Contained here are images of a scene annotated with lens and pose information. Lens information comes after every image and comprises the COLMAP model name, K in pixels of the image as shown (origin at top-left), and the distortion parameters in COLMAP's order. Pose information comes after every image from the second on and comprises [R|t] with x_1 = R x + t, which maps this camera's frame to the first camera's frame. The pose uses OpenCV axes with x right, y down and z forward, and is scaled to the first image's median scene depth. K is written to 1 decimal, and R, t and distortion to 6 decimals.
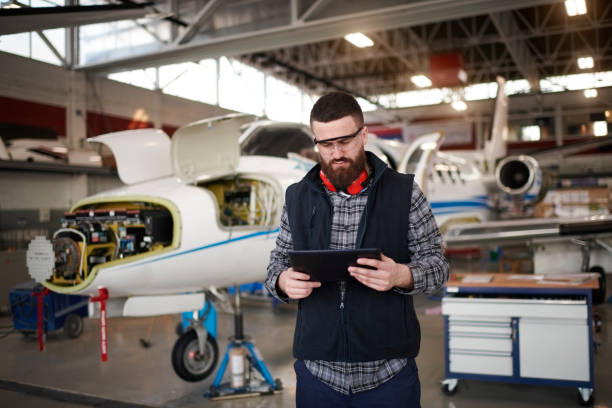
lens RADIAL K [[609.7, 0, 306.0], [0, 609.7, 204.0], [0, 0, 1]] dist [-0.097358, 0.081431]
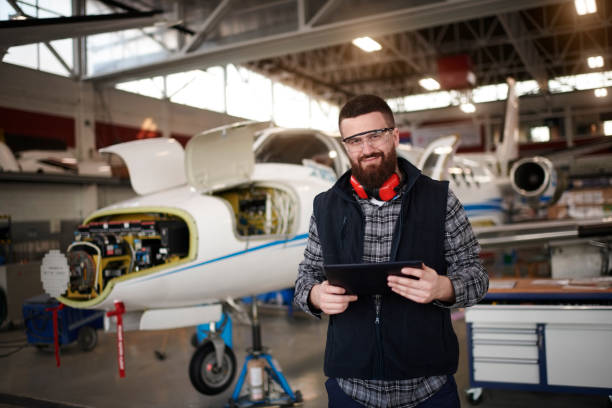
lens RADIAL K [[609.7, 0, 306.0], [0, 609.7, 204.0], [0, 0, 1]] dist [-0.097358, 0.081431]
pose [[0.999711, -0.019837, -0.013579, -0.012820], [0.019710, 0.999761, -0.009443, -0.002935], [0.013763, 0.009172, 0.999863, 0.018677]]
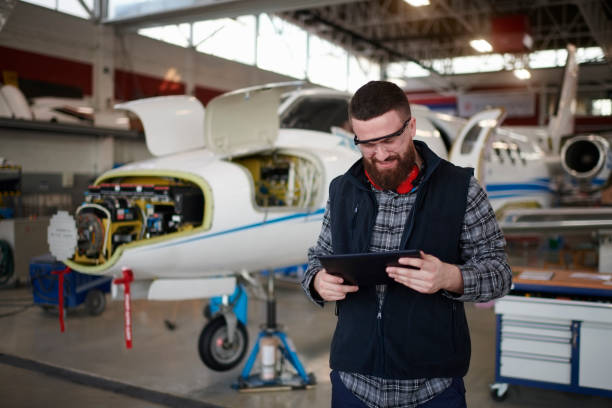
lens RADIAL K [[662.3, 0, 306.0], [0, 662.3, 204.0], [0, 0, 1]] dist [-0.081265, 0.031387]
pose [[0.997365, 0.039445, -0.060884, -0.003164], [-0.036688, 0.998279, 0.045756, -0.012990], [0.062584, -0.043402, 0.997096, 0.006941]]
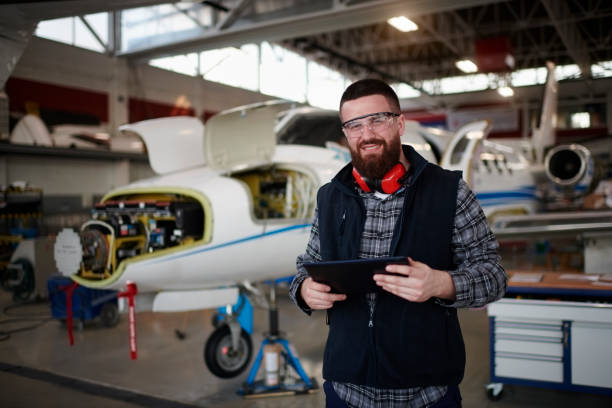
lens RADIAL K [[609.7, 0, 306.0], [0, 609.7, 204.0], [0, 0, 1]] dist [-0.097358, 0.081431]
pose [[0.997615, 0.010172, -0.068271, 0.004362], [-0.008608, 0.999695, 0.023163, -0.008484], [0.068485, -0.022520, 0.997398, 0.042496]]
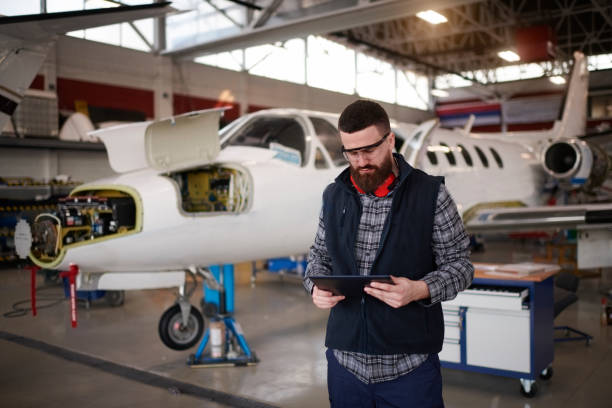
lens RADIAL K [[613.3, 0, 306.0], [0, 613.3, 204.0], [0, 0, 1]] dist [-0.081252, 0.004212]
pose [[0.982292, 0.013807, -0.186846, 0.233827], [-0.006371, 0.999166, 0.040339, -0.020662], [0.187247, -0.038434, 0.981561, -0.045870]]
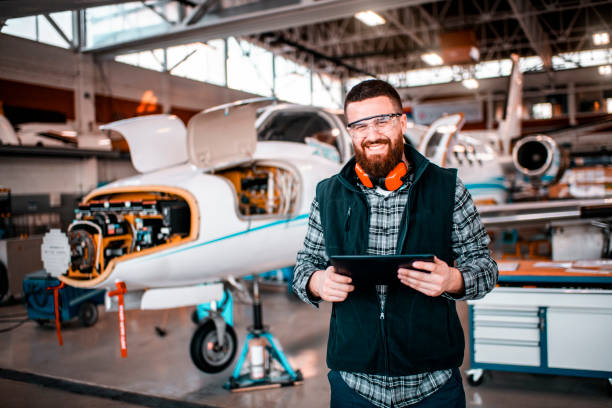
lens RADIAL K [[609.7, 0, 306.0], [0, 609.7, 204.0], [0, 0, 1]] dist [-0.097358, 0.081431]
pose [[0.999863, -0.009226, -0.013761, -0.016895], [0.009686, 0.999384, 0.033731, -0.011400], [0.013441, -0.033860, 0.999336, 0.026402]]
